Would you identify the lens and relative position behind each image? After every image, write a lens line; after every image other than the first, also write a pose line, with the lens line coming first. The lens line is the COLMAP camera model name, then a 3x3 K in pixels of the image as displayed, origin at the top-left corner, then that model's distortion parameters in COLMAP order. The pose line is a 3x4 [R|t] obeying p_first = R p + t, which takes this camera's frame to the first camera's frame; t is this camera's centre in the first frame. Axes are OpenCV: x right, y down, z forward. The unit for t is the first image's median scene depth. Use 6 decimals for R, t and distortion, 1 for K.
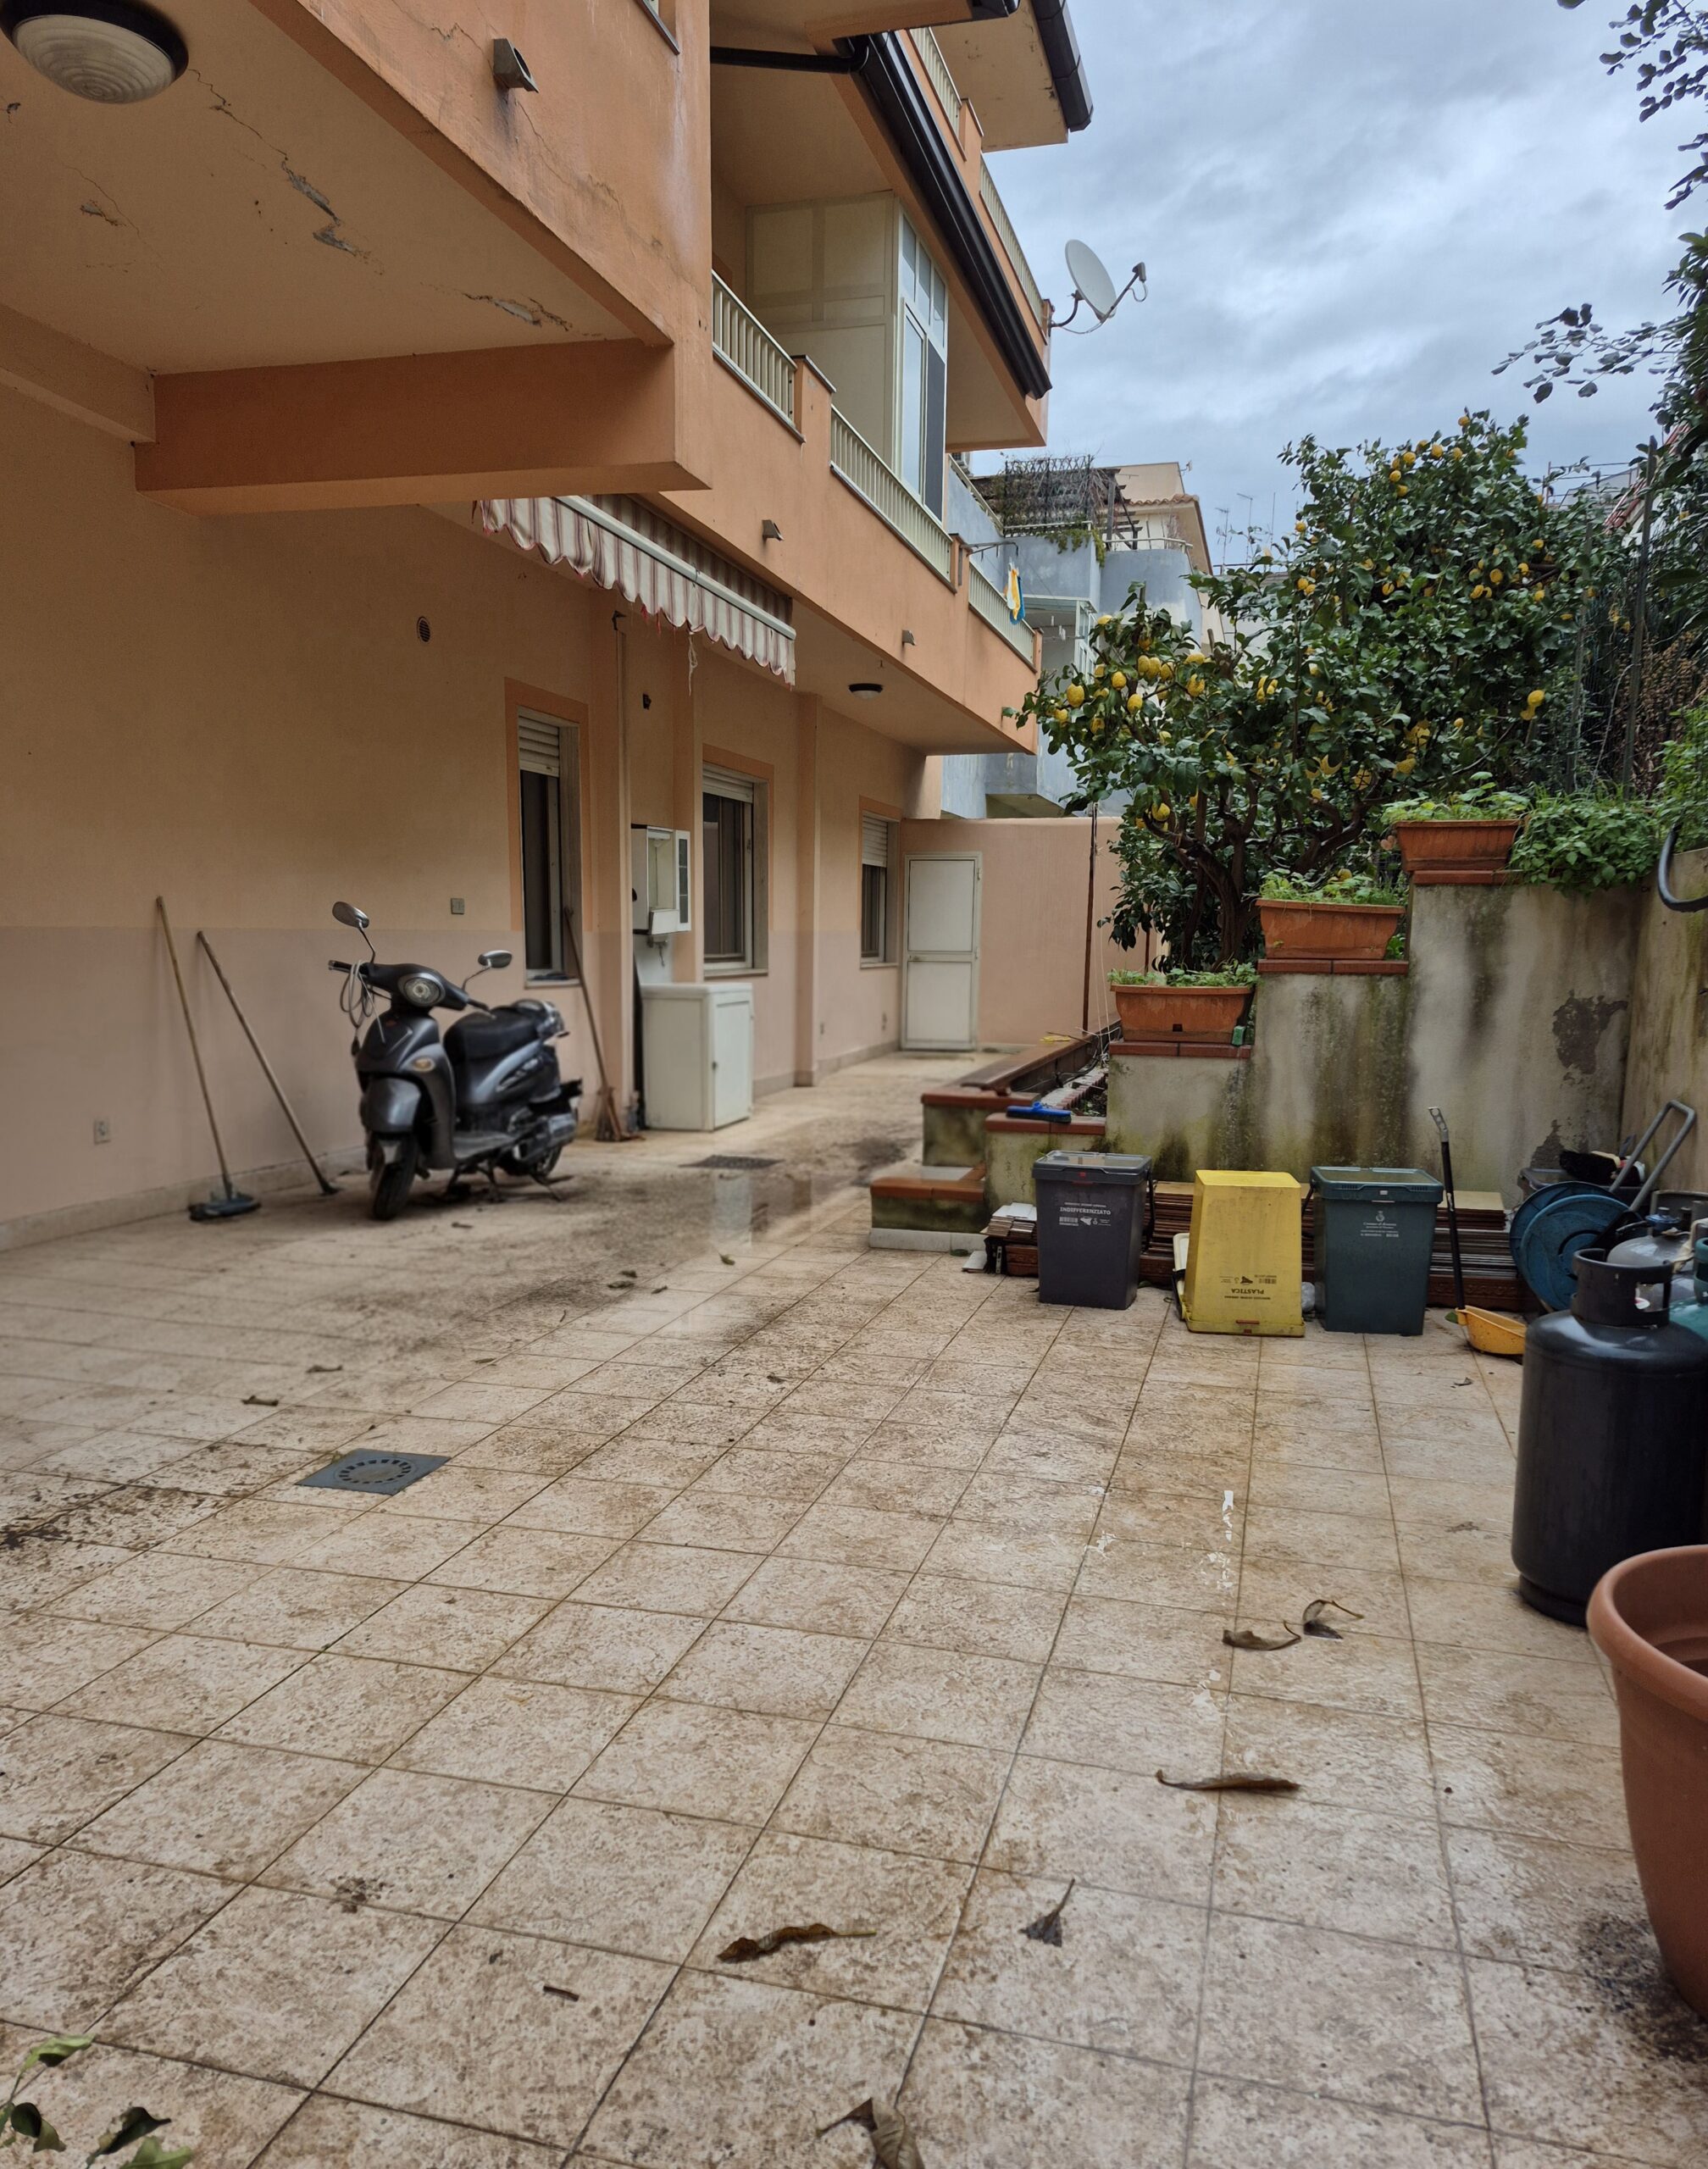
lens RADIAL K [[1598.7, 0, 858.3], [0, 1598.7, 1152.0], [0, 0, 1]] dist [0.074420, -0.056902]
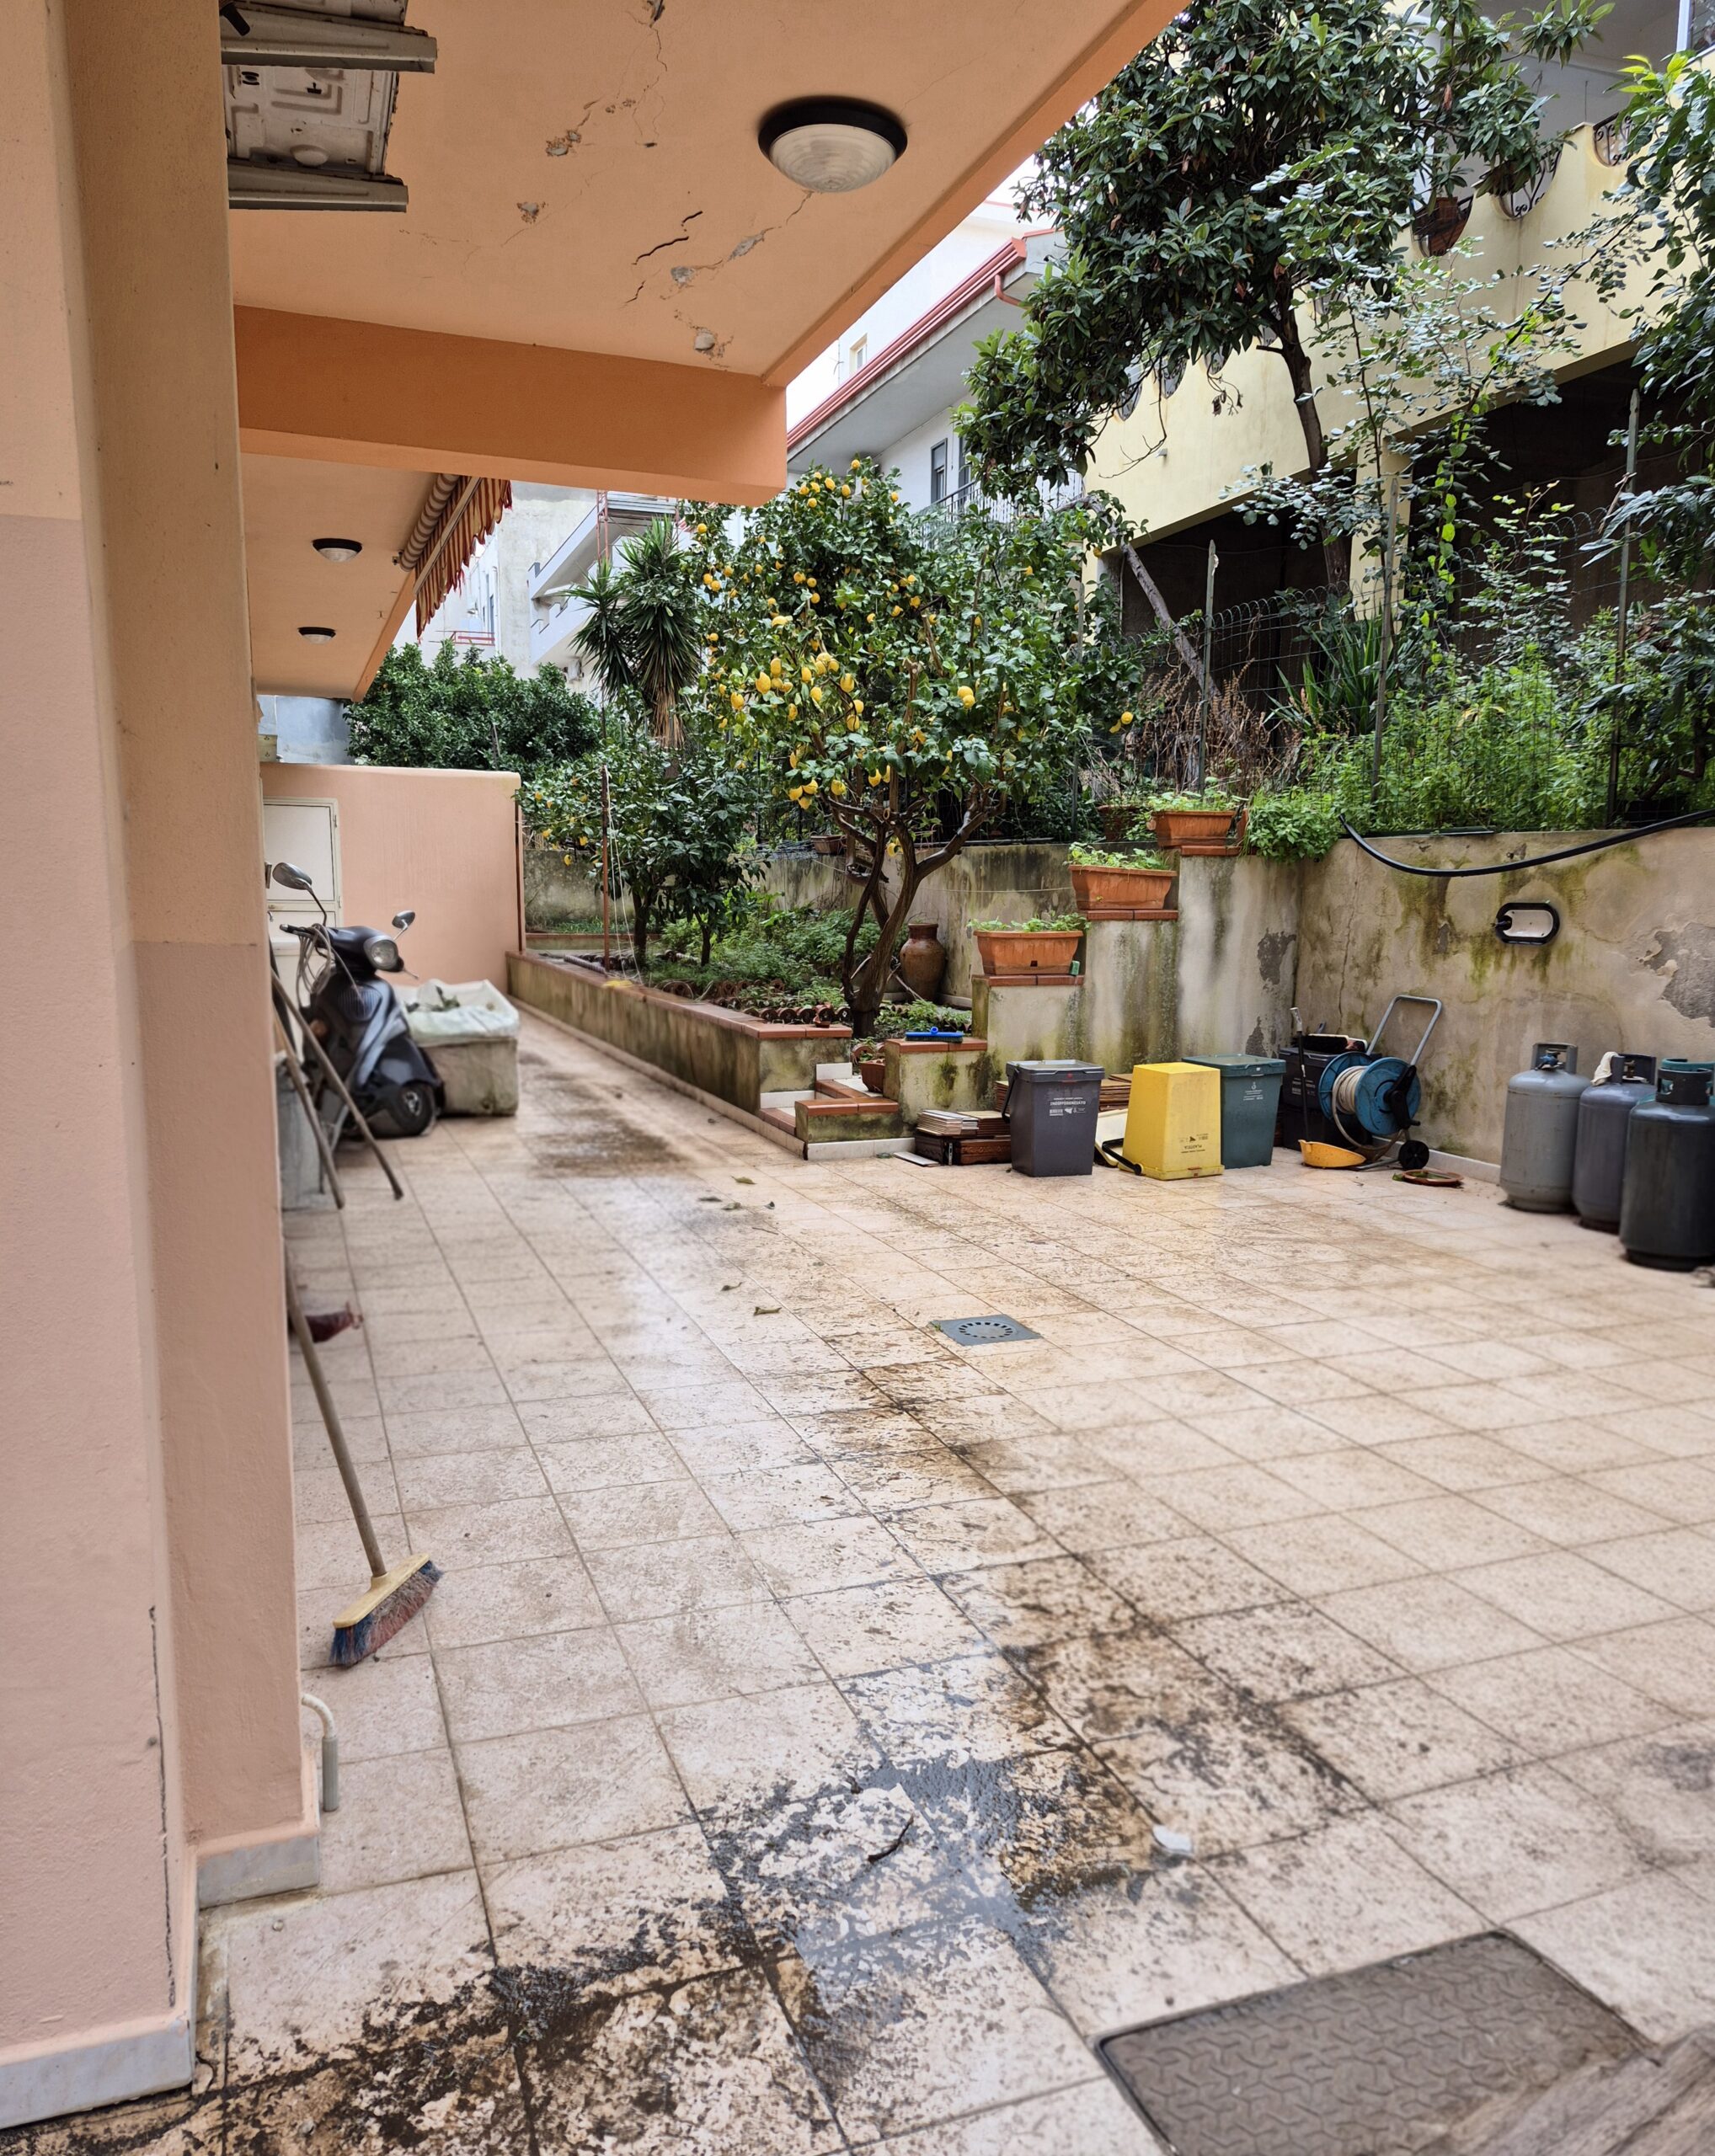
lens RADIAL K [[1589.3, 0, 858.9], [0, 1589.3, 1153.9], [0, 0, 1]] dist [0.074420, -0.056902]
pose [[0.810634, -0.102666, 0.576482, -0.718337], [0.081154, 0.994706, 0.063031, -0.017489], [-0.579902, -0.004311, 0.814675, 0.027561]]
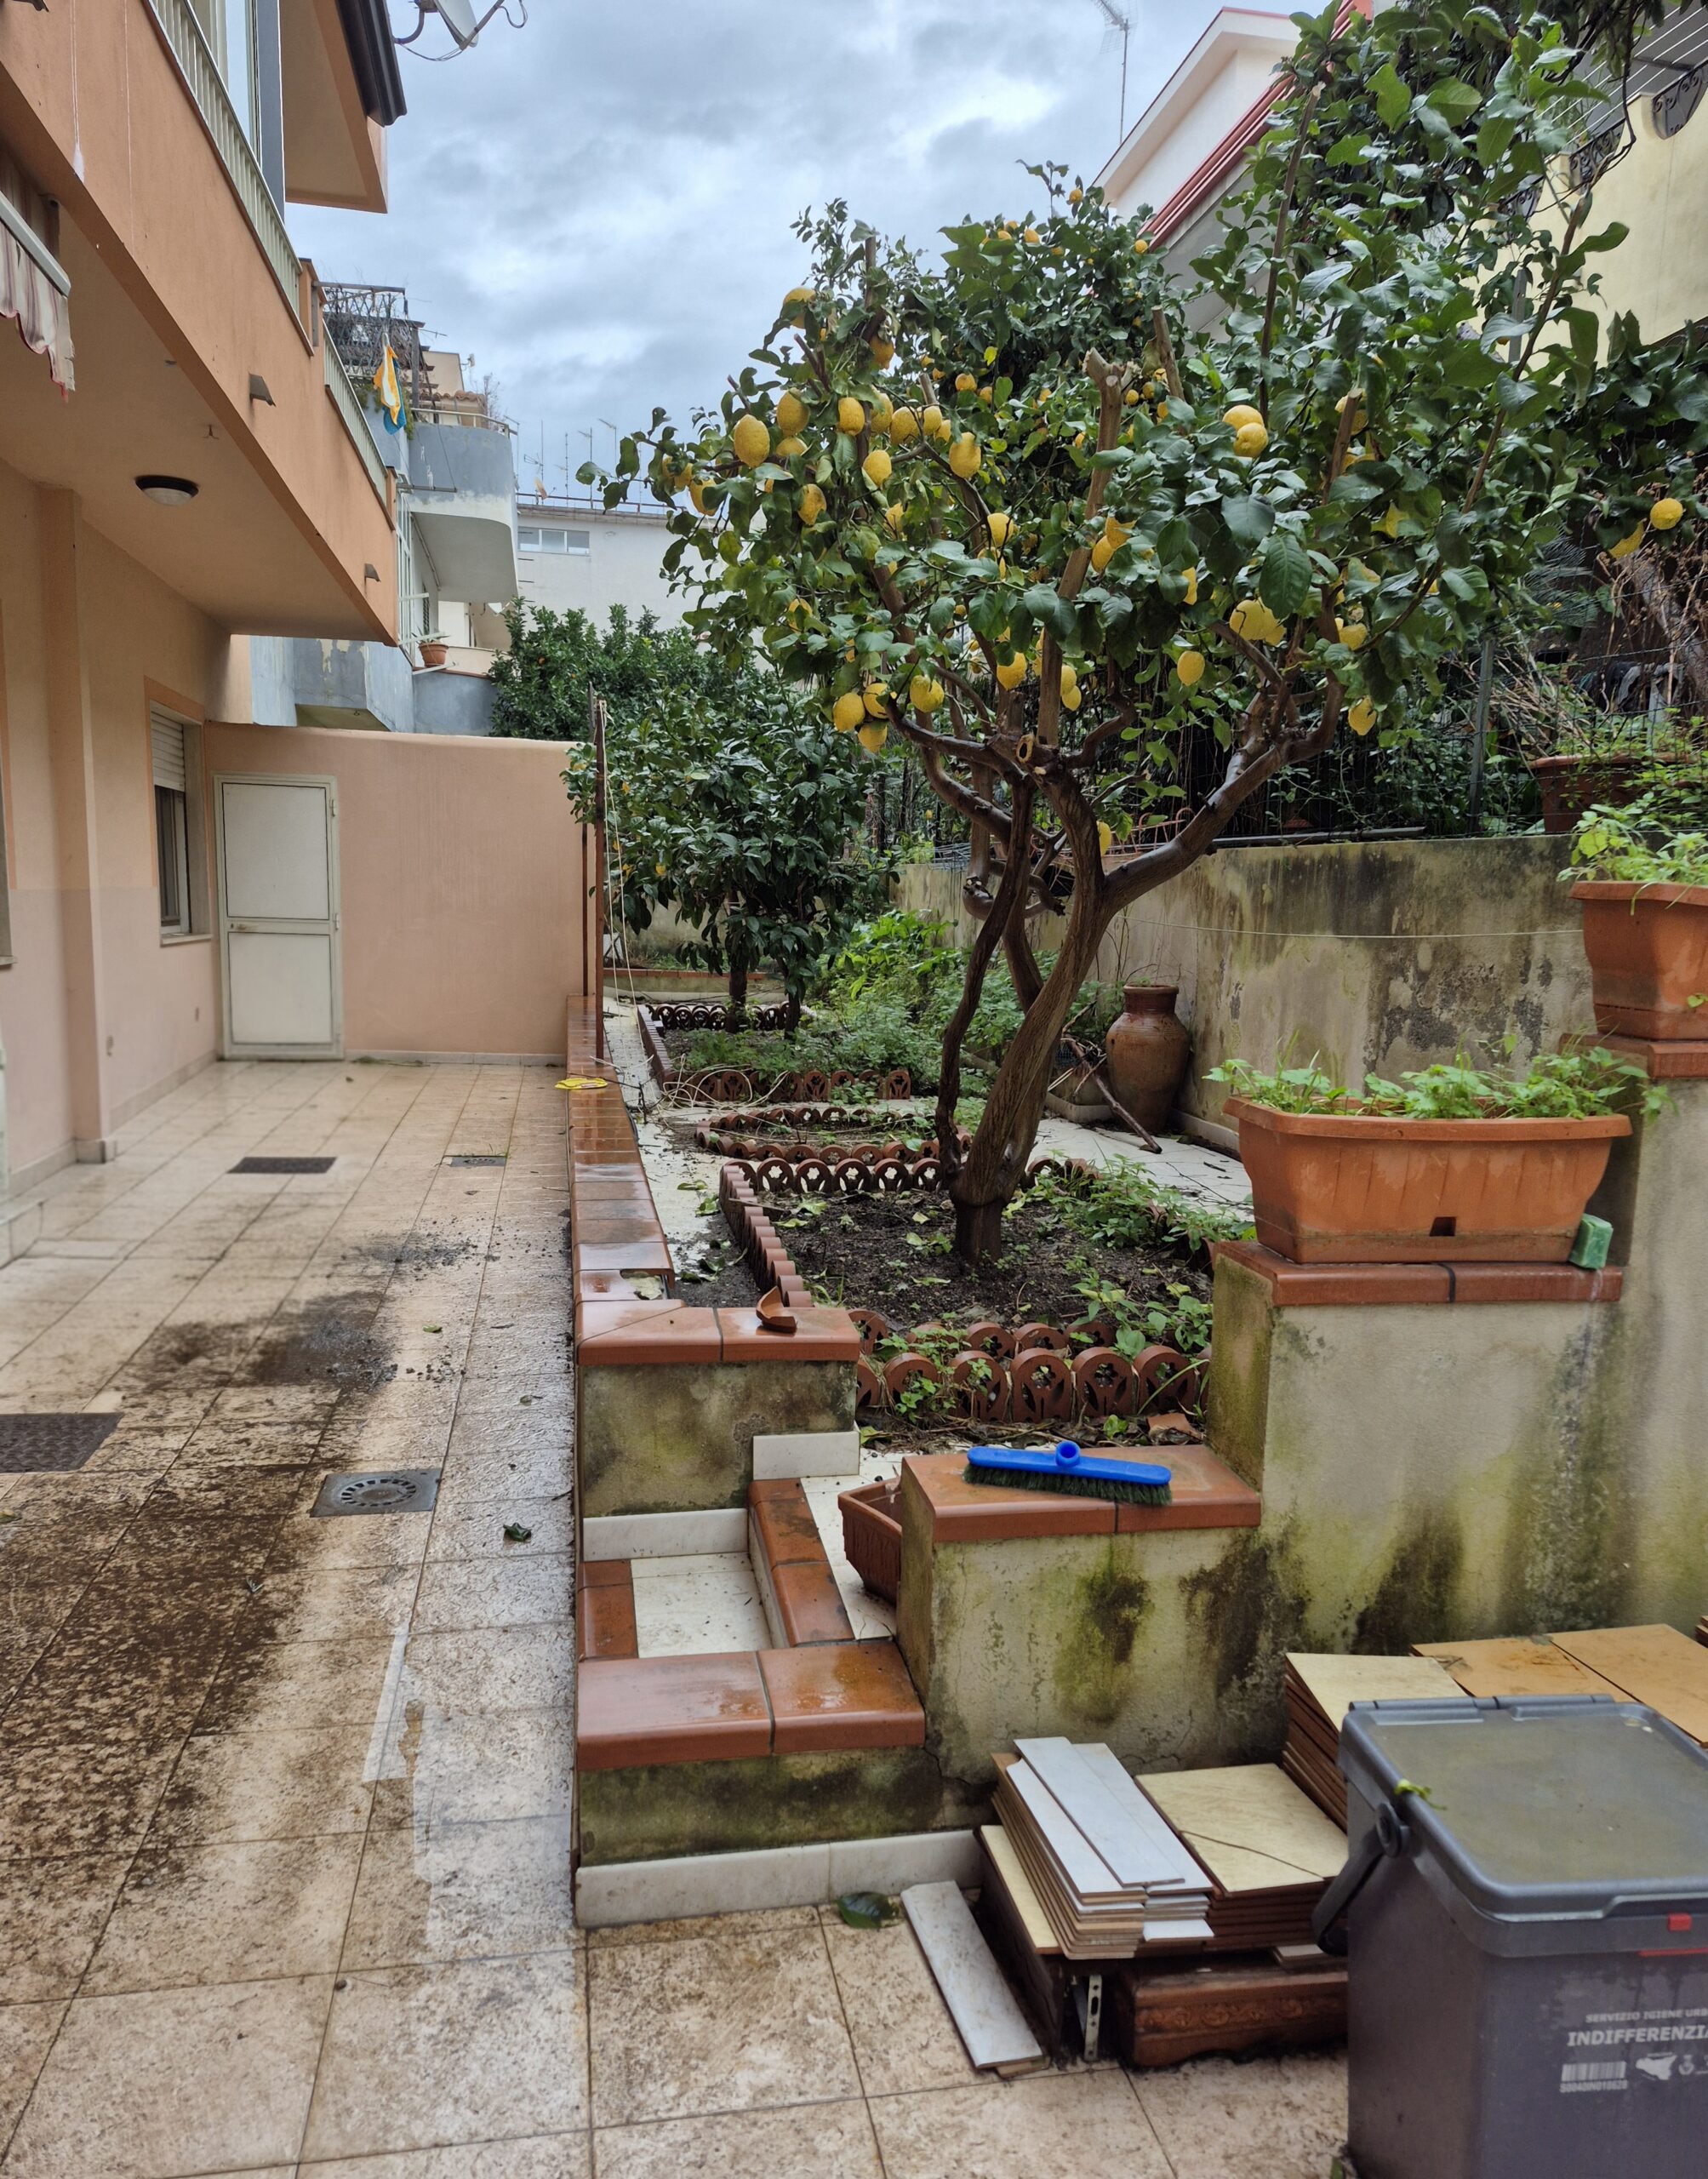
lens RADIAL K [[1584.8, 0, 854.7], [0, 1584.8, 1135.8], [0, 0, 1]] dist [0.065746, -0.049997]
pose [[0.899447, -0.052199, 0.433900, -0.085278], [0.042515, 0.998583, 0.032002, -0.122220], [-0.434956, -0.010337, 0.900392, 0.770166]]
